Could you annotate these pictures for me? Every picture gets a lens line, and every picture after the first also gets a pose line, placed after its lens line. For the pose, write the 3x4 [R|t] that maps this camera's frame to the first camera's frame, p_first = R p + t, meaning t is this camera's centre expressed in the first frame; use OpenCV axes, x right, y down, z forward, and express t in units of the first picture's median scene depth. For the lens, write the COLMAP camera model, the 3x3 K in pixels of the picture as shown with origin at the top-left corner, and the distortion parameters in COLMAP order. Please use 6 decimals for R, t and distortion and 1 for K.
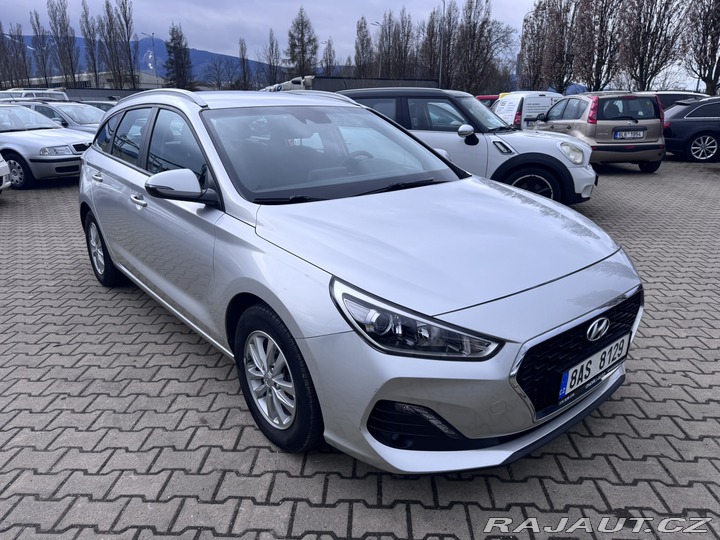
lens RADIAL K [[501.9, 0, 363.0], [0, 501.9, 269.7], [0, 0, 1]] dist [0.076913, -0.109754]
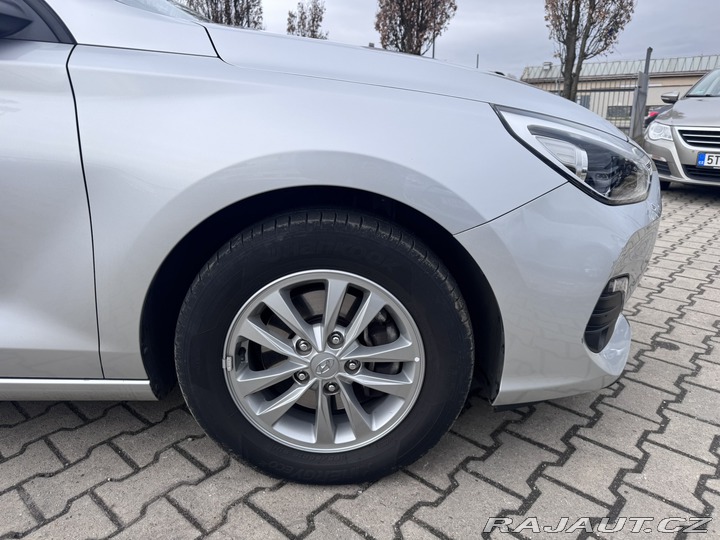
lens RADIAL K [[509.4, 0, 362.7], [0, 509.4, 268.8], [0, 0, 1]] dist [0.033717, -0.042665]
pose [[0.637326, -0.214950, 0.740008, -0.550210], [0.228819, 0.969784, 0.084625, 0.097614], [-0.735838, 0.115394, 0.667254, 0.664921]]
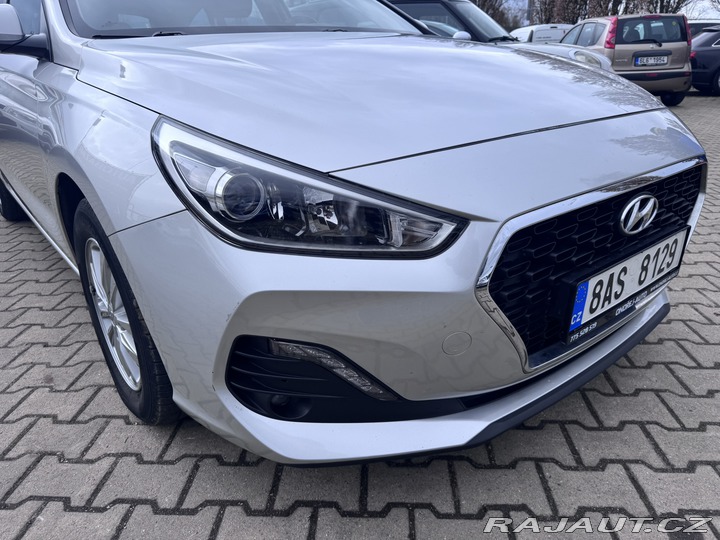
lens RADIAL K [[509.4, 0, 362.7], [0, 509.4, 268.8], [0, 0, 1]] dist [0.033717, -0.042665]
pose [[0.999774, -0.014455, -0.015576, 0.147692], [0.015534, 0.997315, 0.071560, 0.126543], [0.014500, -0.071786, 0.997315, 0.387230]]
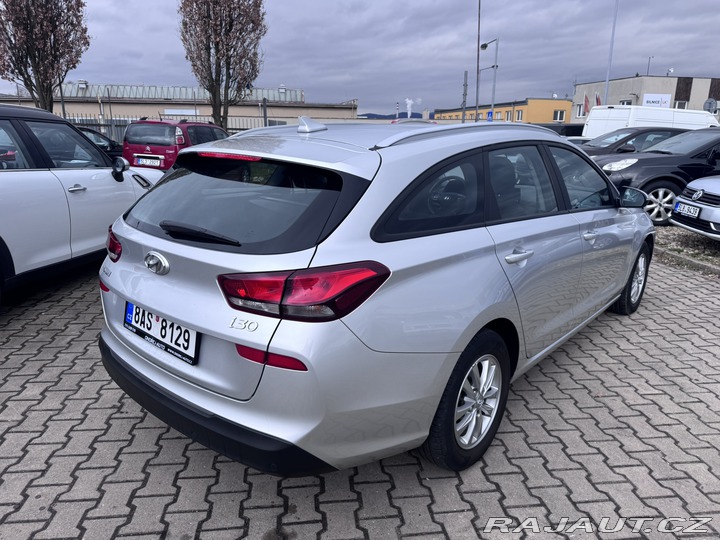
lens RADIAL K [[501.9, 0, 363.0], [0, 501.9, 269.7], [0, 0, 1]] dist [0.076913, -0.109754]
pose [[-0.160427, -0.250571, 0.954713, -2.026398], [0.289706, 0.912688, 0.288222, -0.740842], [-0.943575, 0.322825, -0.073828, 2.294690]]
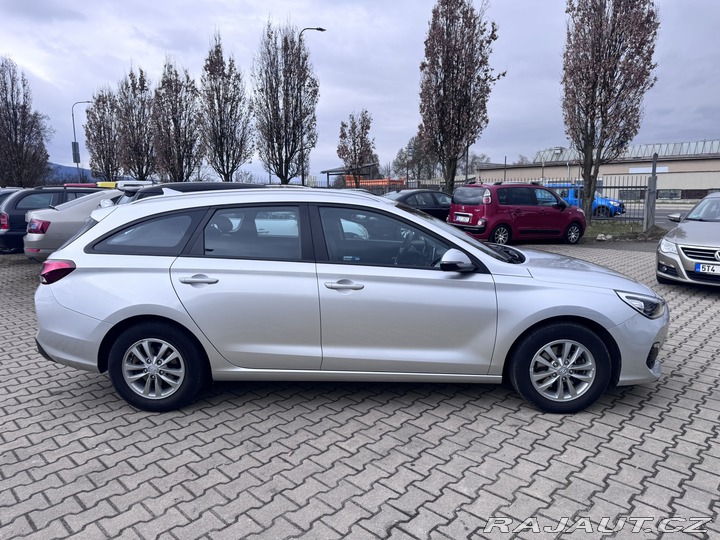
lens RADIAL K [[501.9, 0, 363.0], [0, 501.9, 269.7], [0, 0, 1]] dist [0.076913, -0.109754]
pose [[0.660494, -0.112120, 0.742413, -1.846303], [0.230672, 0.971269, -0.058537, -0.146698], [-0.714519, 0.209918, 0.667380, 0.347509]]
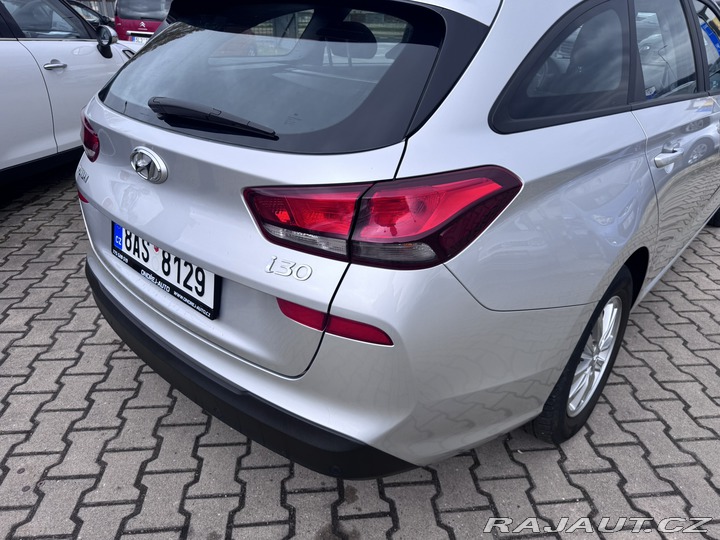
lens RADIAL K [[505.2, 0, 360.3], [0, 505.2, 267.1], [0, 0, 1]] dist [0.072886, -0.112334]
pose [[-0.134876, -0.435737, 0.889911, -1.704754], [0.290455, 0.841278, 0.455946, -0.695643], [-0.947335, 0.319975, 0.013094, 2.369262]]
